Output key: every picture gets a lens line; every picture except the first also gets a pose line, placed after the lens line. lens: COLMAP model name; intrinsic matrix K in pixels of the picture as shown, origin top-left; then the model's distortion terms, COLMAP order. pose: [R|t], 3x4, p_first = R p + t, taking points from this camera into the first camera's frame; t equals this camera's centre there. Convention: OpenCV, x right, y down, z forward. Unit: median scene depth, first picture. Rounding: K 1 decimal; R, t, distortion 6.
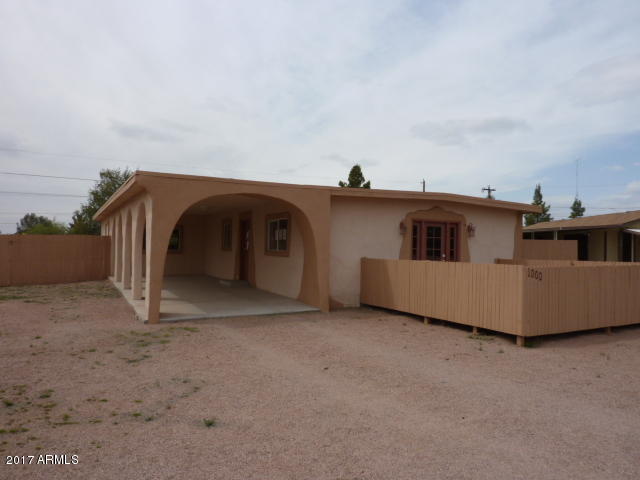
lens RADIAL K [[475.6, 0, 313.9], [0, 475.6, 212.7], [0, 0, 1]] dist [-0.013232, -0.022718]
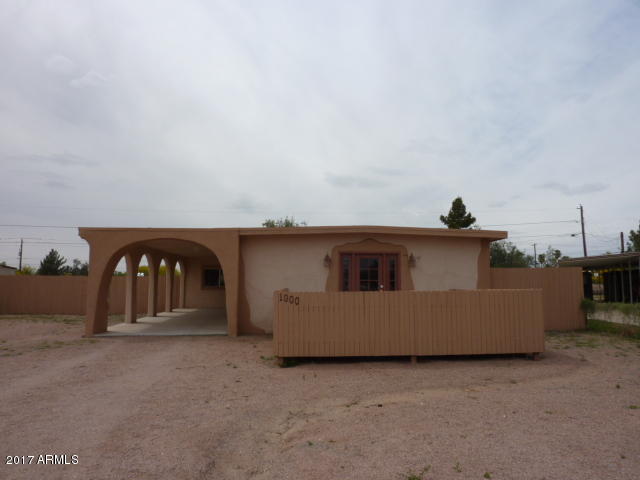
lens RADIAL K [[475.6, 0, 312.0], [0, 475.6, 234.4], [0, 0, 1]] dist [-0.013232, -0.022718]
pose [[0.903036, -0.062418, -0.425006, 0.576696], [0.045656, 0.997729, -0.049523, 0.022835], [0.427132, 0.025317, 0.903835, 0.019810]]
